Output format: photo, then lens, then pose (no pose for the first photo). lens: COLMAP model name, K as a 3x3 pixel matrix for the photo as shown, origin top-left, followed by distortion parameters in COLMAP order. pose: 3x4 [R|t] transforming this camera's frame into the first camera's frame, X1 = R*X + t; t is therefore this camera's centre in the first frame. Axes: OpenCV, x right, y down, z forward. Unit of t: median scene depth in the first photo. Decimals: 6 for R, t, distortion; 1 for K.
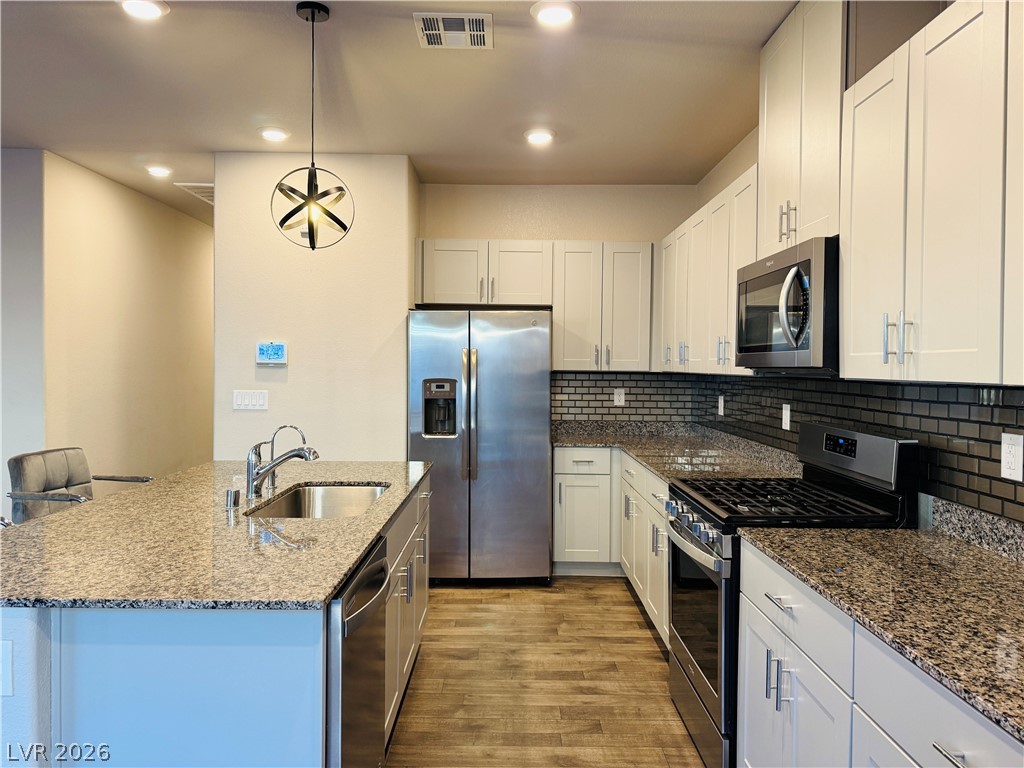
lens RADIAL K [[717.6, 0, 509.9], [0, 717.6, 383.5], [0, 0, 1]] dist [0.042927, -0.057760]
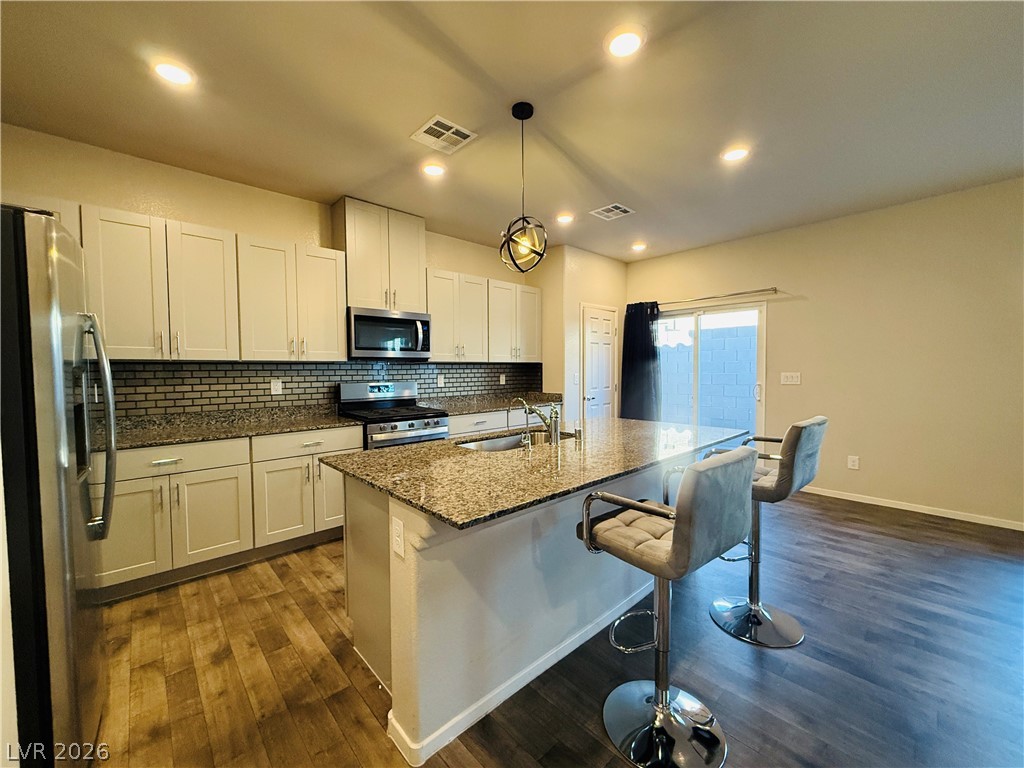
lens RADIAL K [[405.9, 0, 521.2], [0, 405.9, 382.2], [0, 0, 1]] dist [-0.009384, 0.001441]
pose [[-0.688320, -0.030674, 0.724759, -0.540797], [0.016971, 0.998151, 0.058363, -0.006990], [-0.725209, 0.052472, -0.686527, 0.975189]]
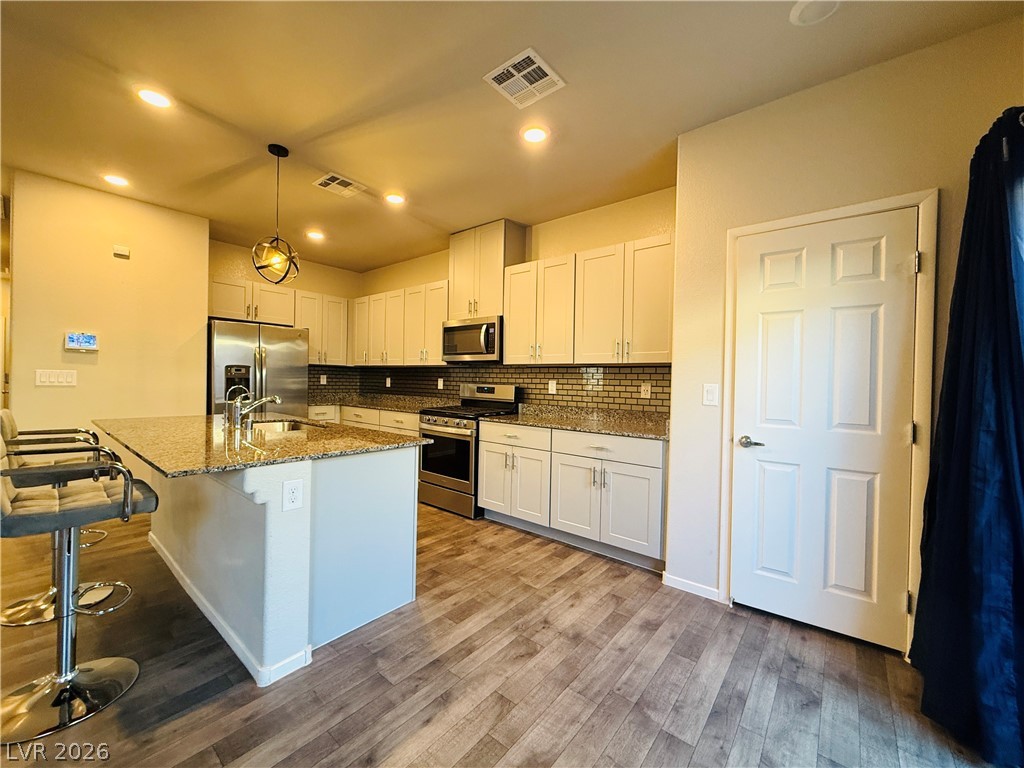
lens RADIAL K [[405.9, 0, 511.7], [0, 405.9, 383.7], [0, 0, 1]] dist [-0.009384, 0.001441]
pose [[0.639882, -0.003338, 0.768466, -0.409637], [0.003459, 0.999993, 0.001464, 0.035780], [-0.768465, 0.001722, 0.639889, -0.043922]]
